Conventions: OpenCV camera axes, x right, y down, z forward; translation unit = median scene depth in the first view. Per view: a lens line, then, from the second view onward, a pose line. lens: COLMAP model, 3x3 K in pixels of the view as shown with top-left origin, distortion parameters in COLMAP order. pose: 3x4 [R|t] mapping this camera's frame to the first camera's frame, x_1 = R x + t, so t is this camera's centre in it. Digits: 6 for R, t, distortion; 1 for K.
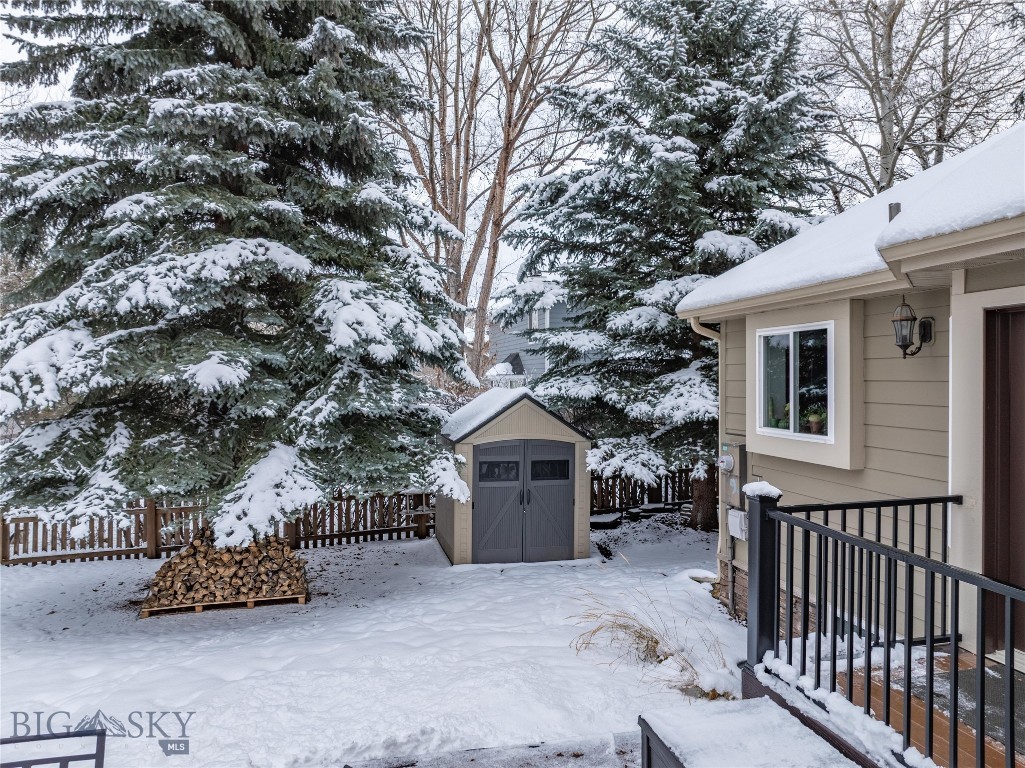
lens RADIAL K [[721.1, 0, 513.6], [0, 721.1, 382.9], [0, 0, 1]] dist [-0.043232, 0.004213]
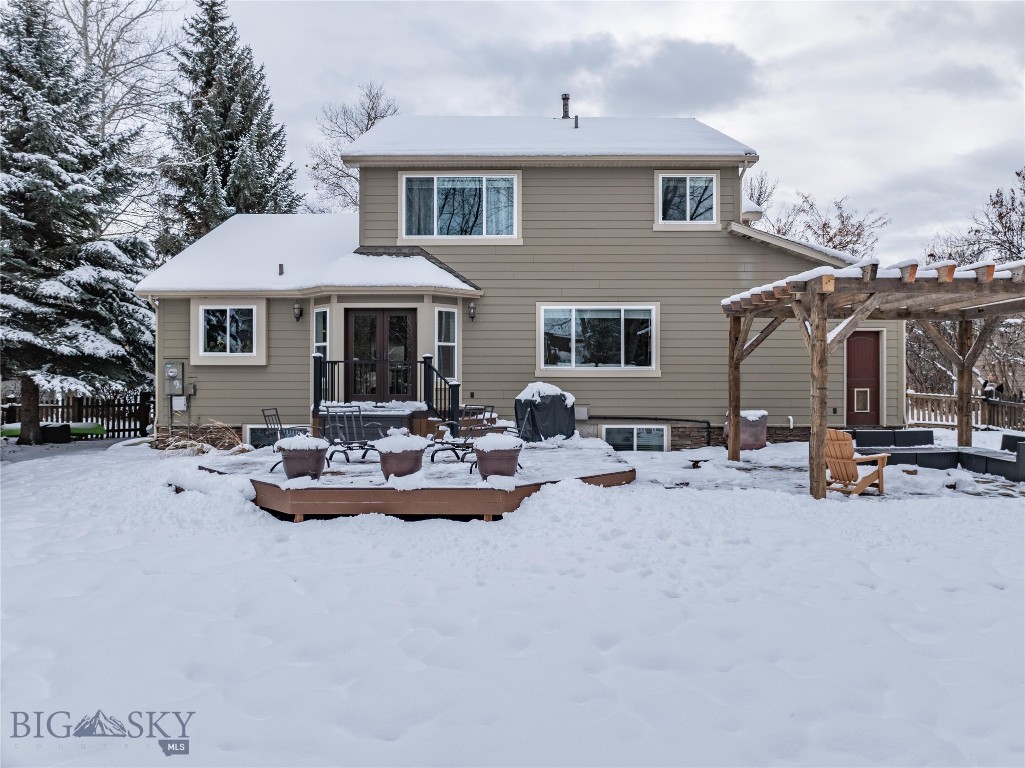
lens RADIAL K [[721.1, 0, 512.6], [0, 721.1, 383.0], [0, 0, 1]] dist [-0.043232, 0.004213]
pose [[0.228639, -0.005283, 0.973497, -1.317519], [0.003923, 0.999982, 0.004505, 0.128409], [-0.973503, 0.002789, 0.228656, -0.323554]]
